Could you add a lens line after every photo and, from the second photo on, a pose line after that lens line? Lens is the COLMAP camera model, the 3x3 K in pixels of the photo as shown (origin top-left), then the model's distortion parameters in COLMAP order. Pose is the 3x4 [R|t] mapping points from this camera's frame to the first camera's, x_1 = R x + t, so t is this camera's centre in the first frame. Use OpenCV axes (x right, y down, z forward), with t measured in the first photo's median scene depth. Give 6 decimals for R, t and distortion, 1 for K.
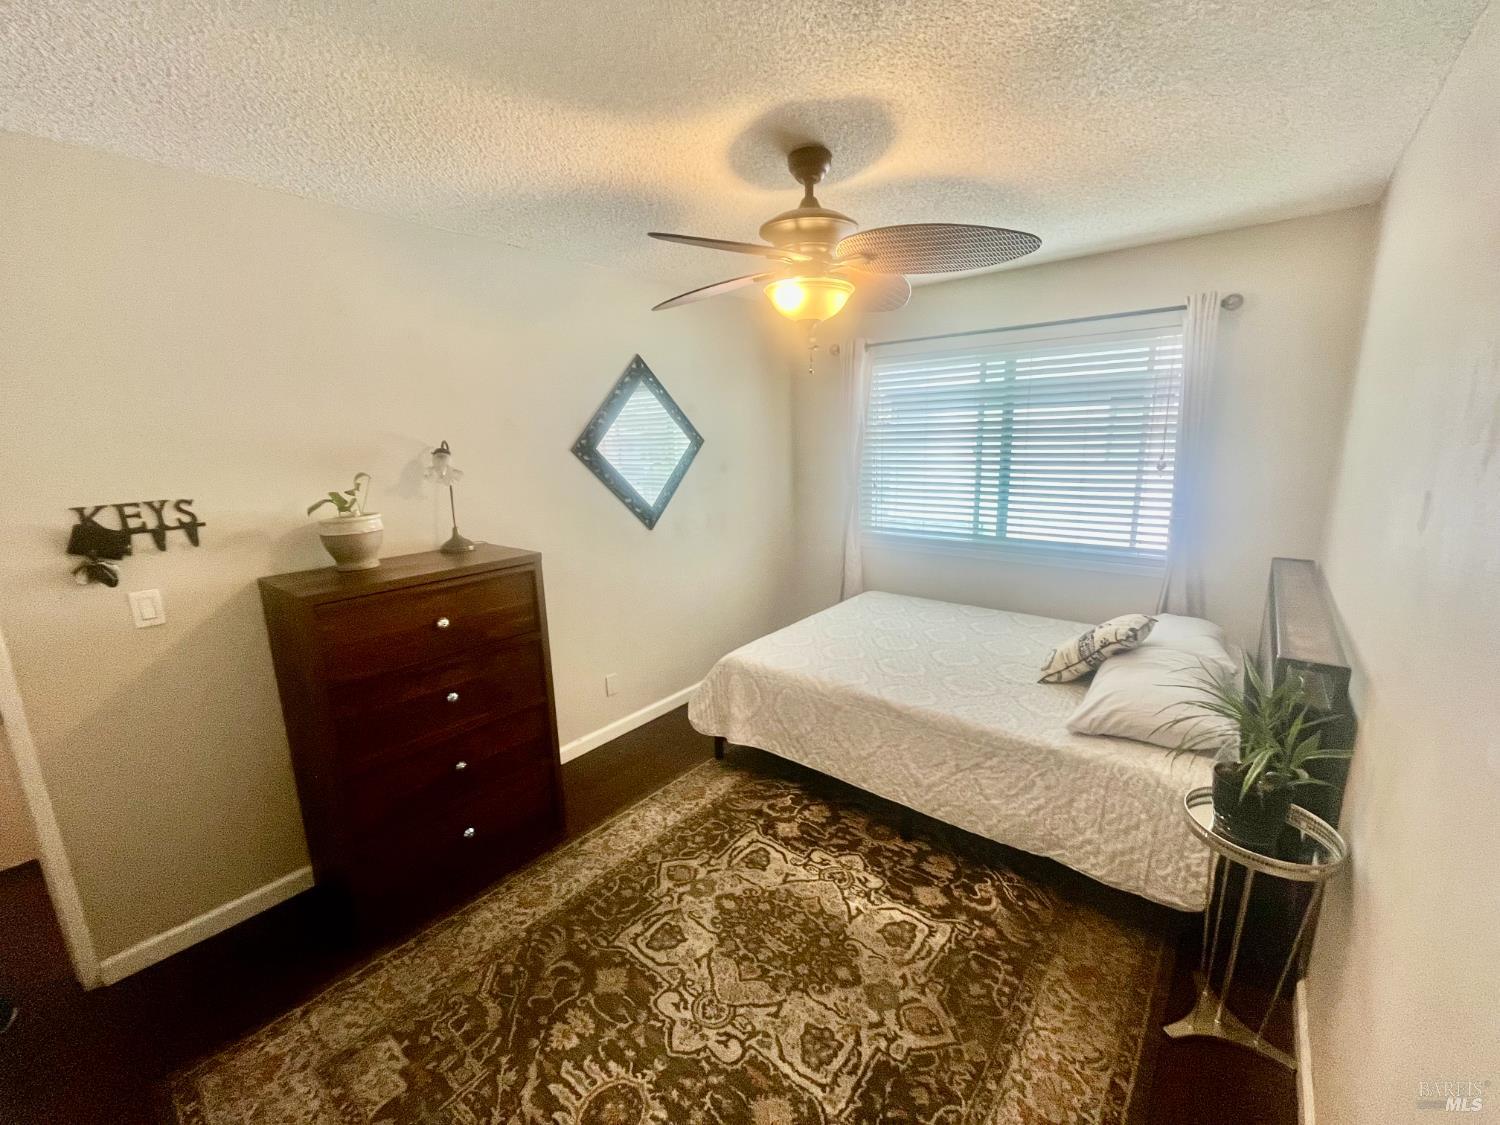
lens RADIAL K [[610.7, 0, 741.8], [0, 610.7, 563.8], [0, 0, 1]] dist [0.002961, 0.000366]
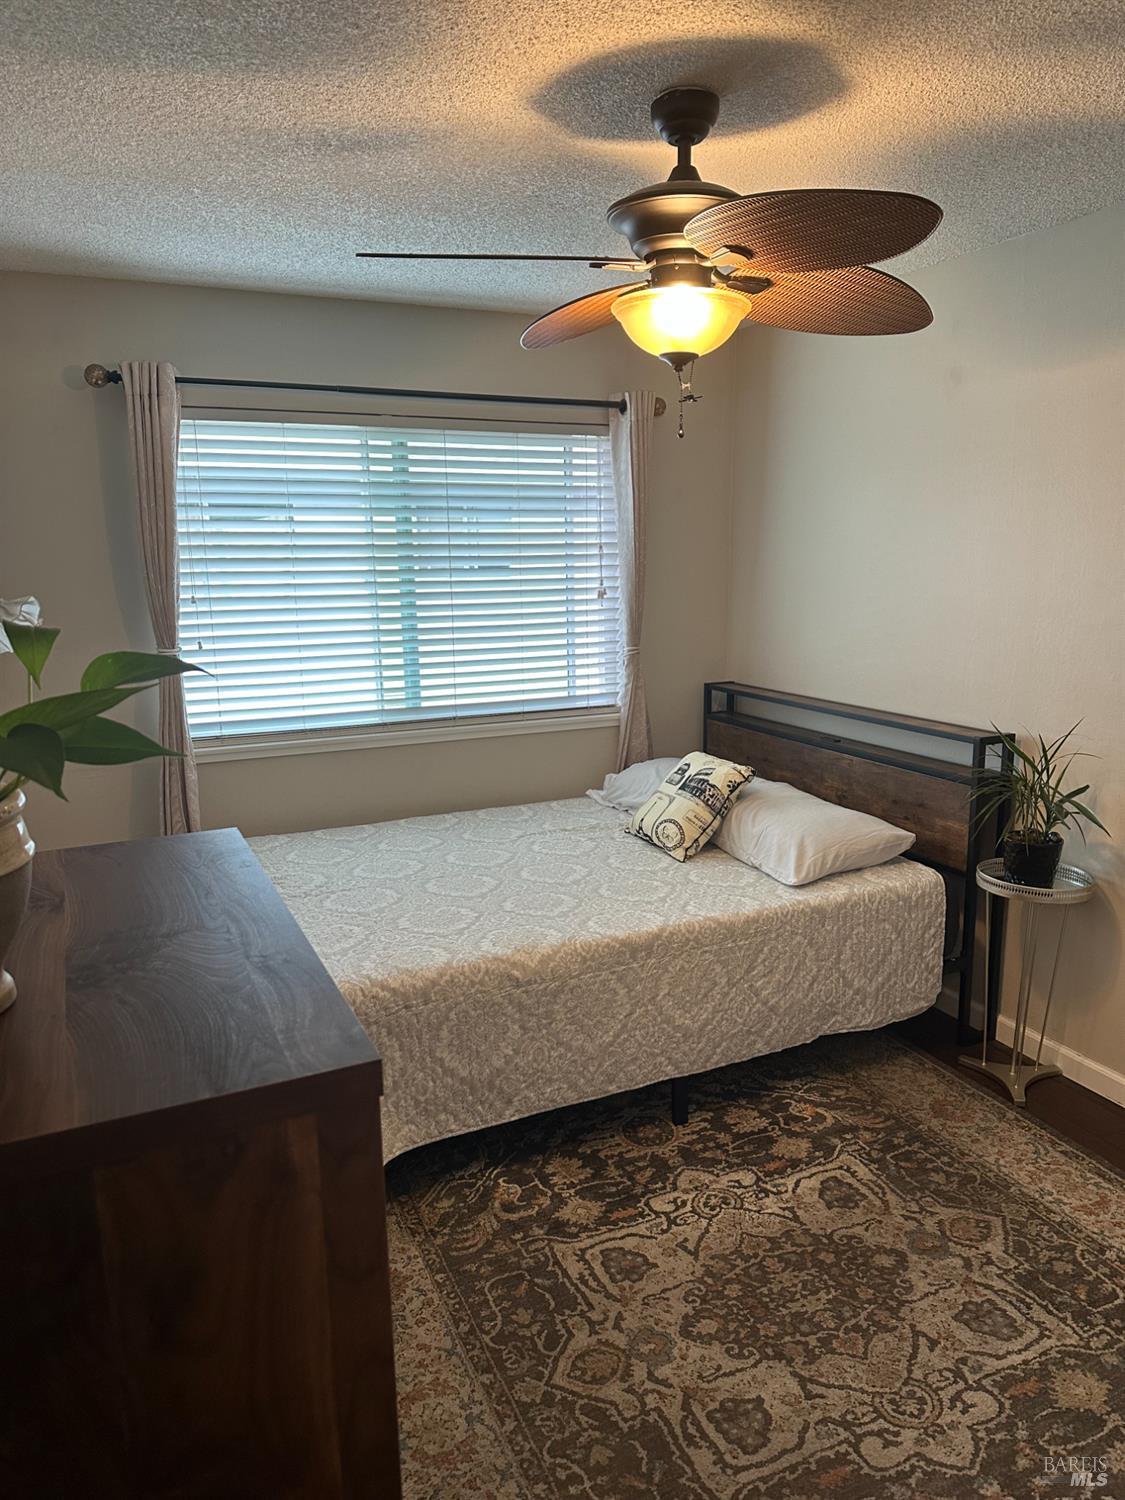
lens RADIAL K [[1056.3, 0, 567.9], [0, 1056.3, 758.7], [0, 0, 1]] dist [0.014881, -0.018982]
pose [[0.438443, -0.155410, 0.885220, -0.985664], [0.192577, 0.978306, 0.076370, -0.086203], [-0.877885, 0.136989, 0.458860, 0.637203]]
